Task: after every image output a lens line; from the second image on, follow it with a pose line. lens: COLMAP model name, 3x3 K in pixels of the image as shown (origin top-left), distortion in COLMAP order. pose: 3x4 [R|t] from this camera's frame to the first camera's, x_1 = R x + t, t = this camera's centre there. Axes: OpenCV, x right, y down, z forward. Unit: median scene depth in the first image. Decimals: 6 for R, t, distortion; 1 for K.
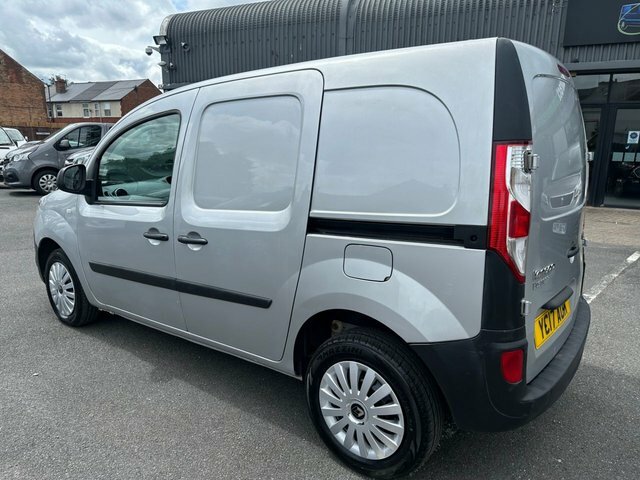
lens RADIAL K [[444.5, 0, 322.2], [0, 444.5, 238.2], [0, 0, 1]] dist [0.001709, -0.004184]
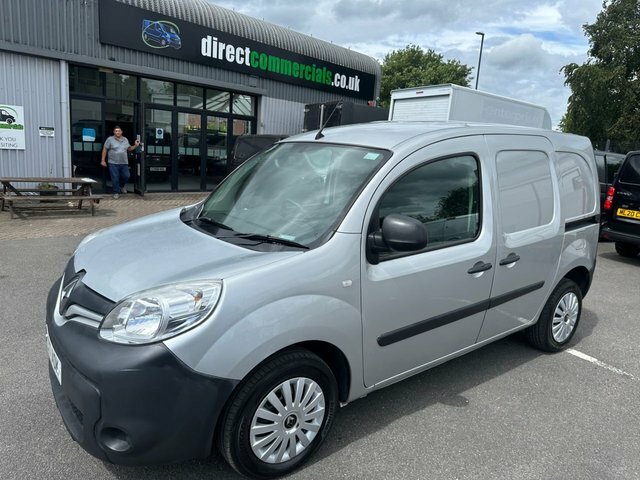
lens RADIAL K [[435.4, 0, 320.0], [0, 435.4, 236.0], [0, 0, 1]] dist [0.005142, -0.008511]
pose [[0.317930, -0.178094, 0.931237, -1.541824], [0.136577, 0.980558, 0.140899, -0.298344], [-0.938225, 0.082390, 0.336073, 1.045744]]
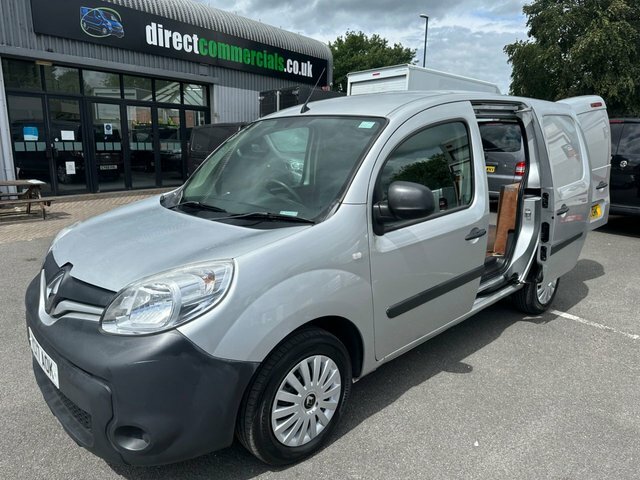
lens RADIAL K [[436.5, 0, 320.0], [0, 436.5, 240.0], [0, 0, 1]] dist [0.004884, -0.008352]
pose [[0.216140, -0.225977, 0.949851, -1.541872], [0.190614, 0.963894, 0.185943, -0.274930], [-0.957575, 0.140866, 0.251411, 1.145993]]
